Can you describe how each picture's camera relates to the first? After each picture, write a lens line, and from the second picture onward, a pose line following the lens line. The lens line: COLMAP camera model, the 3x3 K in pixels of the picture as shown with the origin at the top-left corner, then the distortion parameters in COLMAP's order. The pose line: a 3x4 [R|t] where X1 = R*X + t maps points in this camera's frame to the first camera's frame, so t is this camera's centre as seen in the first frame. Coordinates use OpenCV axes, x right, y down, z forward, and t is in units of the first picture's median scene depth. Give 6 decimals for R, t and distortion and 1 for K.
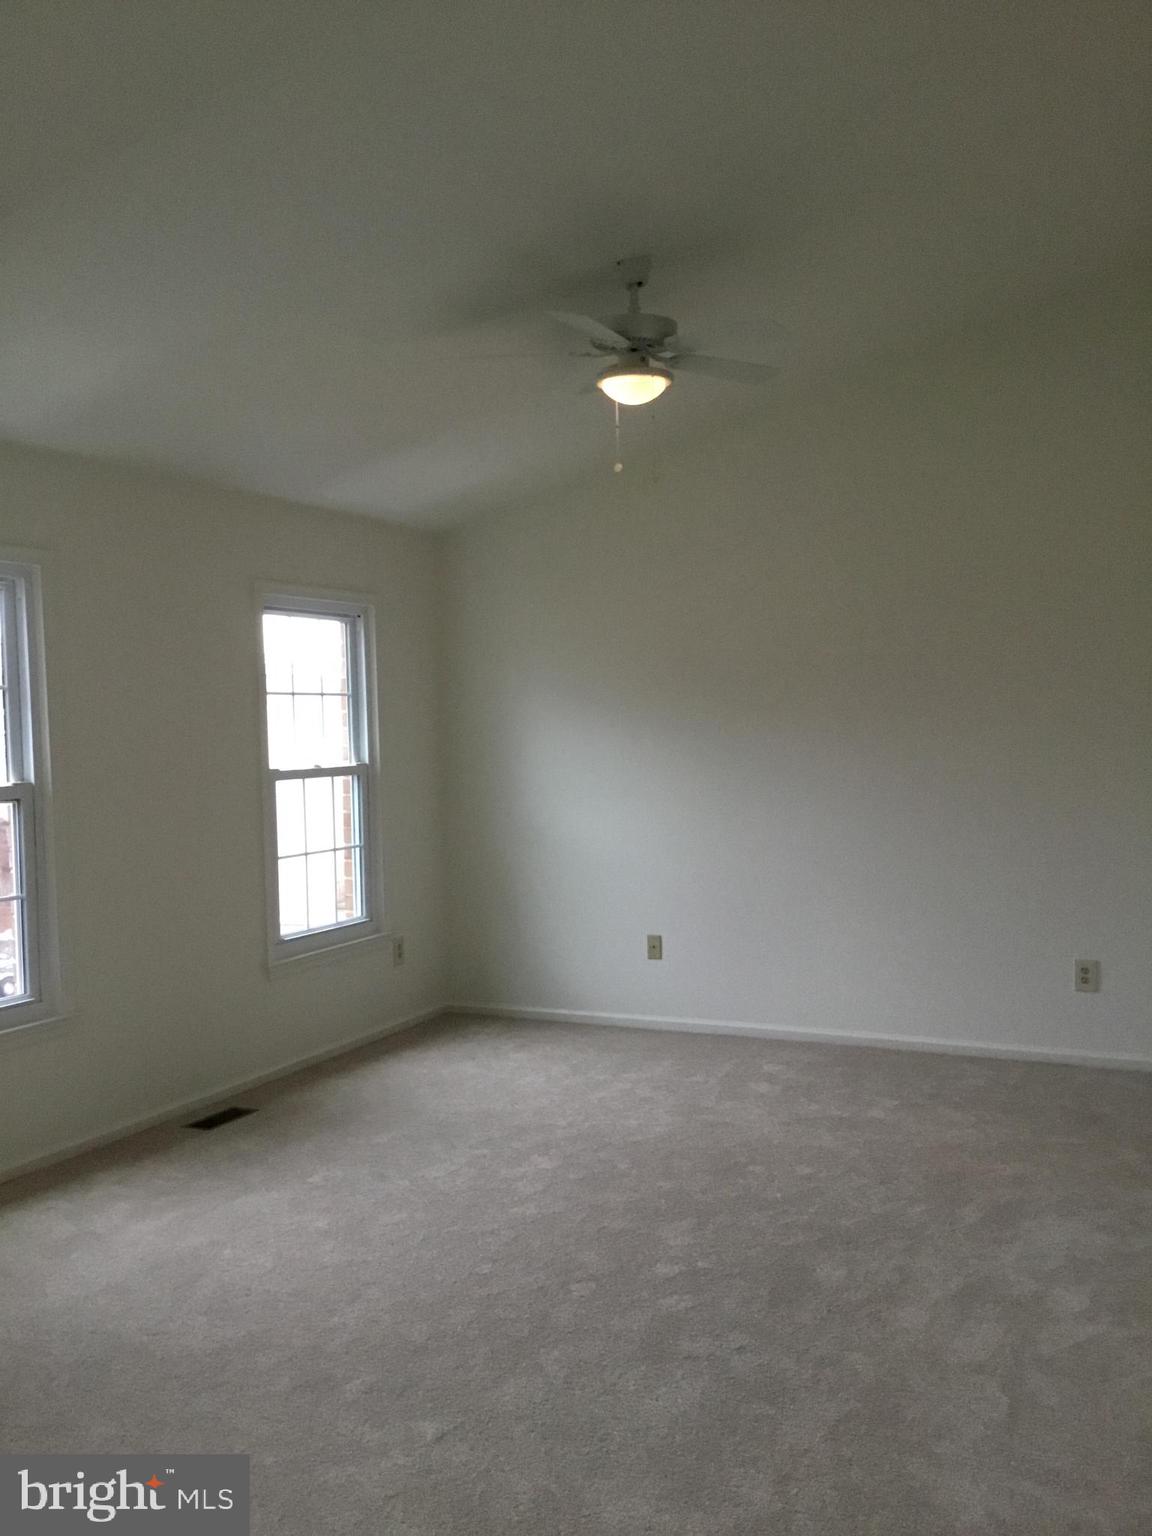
lens RADIAL K [[1382.2, 0, 574.8], [0, 1382.2, 786.3], [0, 0, 1]] dist [0.127988, -0.242264]
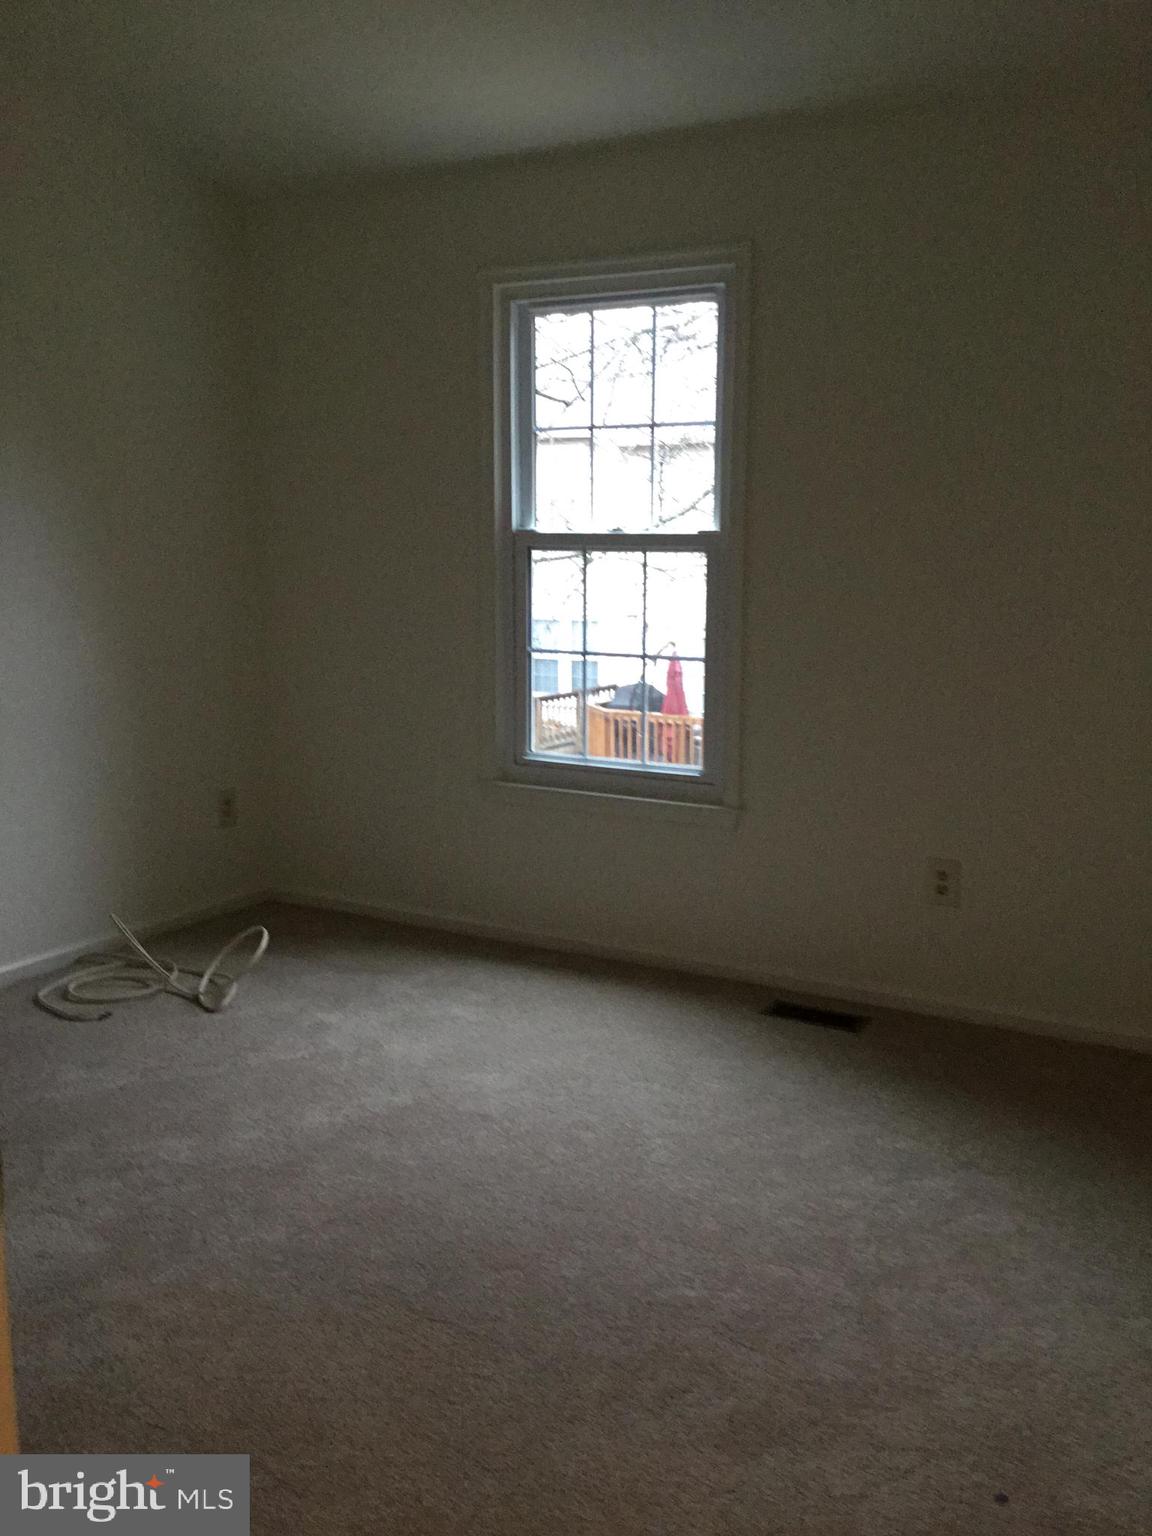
lens RADIAL K [[1362.5, 0, 576.0], [0, 1362.5, 768.0], [0, 0, 1]] dist [0.127503, -0.247047]
pose [[-0.074601, 0.212860, -0.974231, 0.512615], [-0.057729, 0.974393, 0.217316, -0.049359], [0.995541, 0.072454, -0.060402, 1.063294]]
